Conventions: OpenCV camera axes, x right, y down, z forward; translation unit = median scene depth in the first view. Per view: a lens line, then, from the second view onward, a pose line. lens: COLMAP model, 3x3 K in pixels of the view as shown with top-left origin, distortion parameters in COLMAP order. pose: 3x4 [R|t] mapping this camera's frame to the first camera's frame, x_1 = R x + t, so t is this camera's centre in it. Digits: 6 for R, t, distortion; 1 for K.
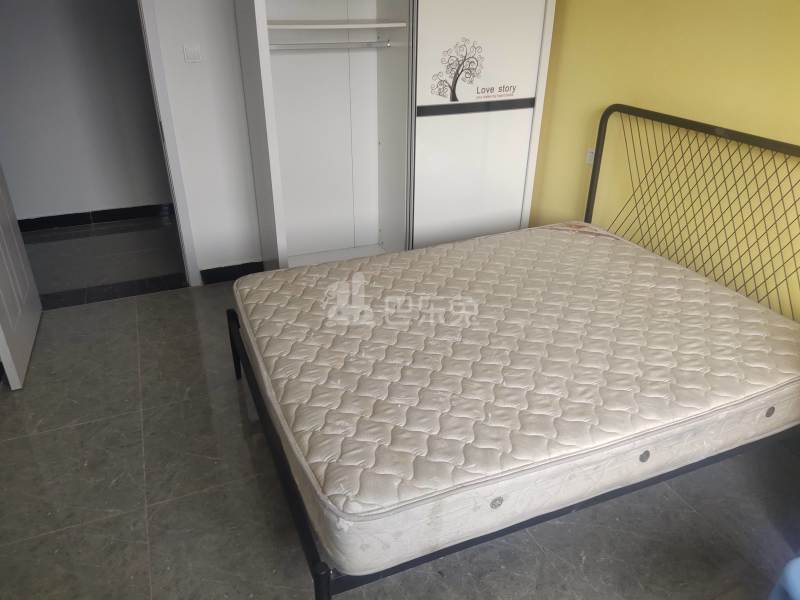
lens RADIAL K [[596.3, 0, 400.0], [0, 596.3, 300.0], [0, 0, 1]] dist [0.063002, -0.084638]
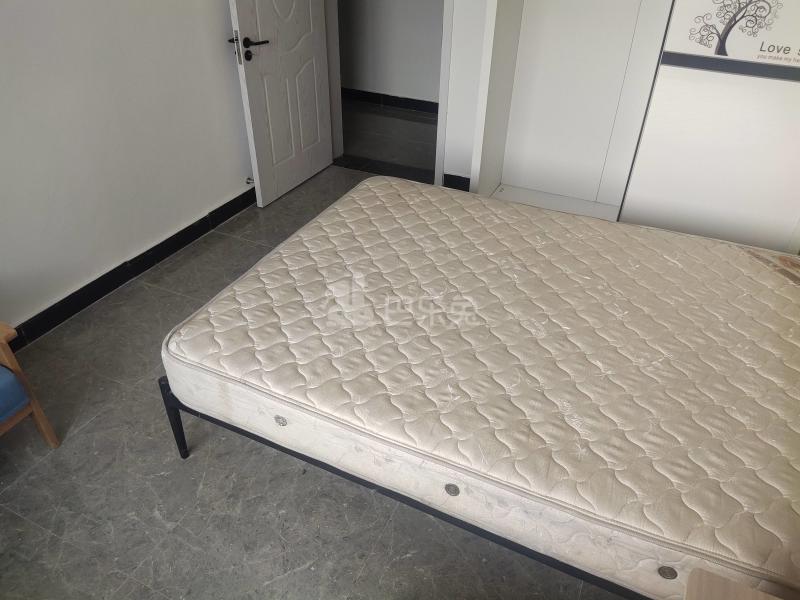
lens RADIAL K [[596.3, 0, 400.0], [0, 596.3, 300.0], [0, 0, 1]] dist [0.063002, -0.084638]
pose [[0.669064, 0.428548, -0.607207, 0.587925], [-0.353238, 0.902196, 0.247518, -0.131301], [0.653893, 0.048883, 0.755006, 0.227514]]
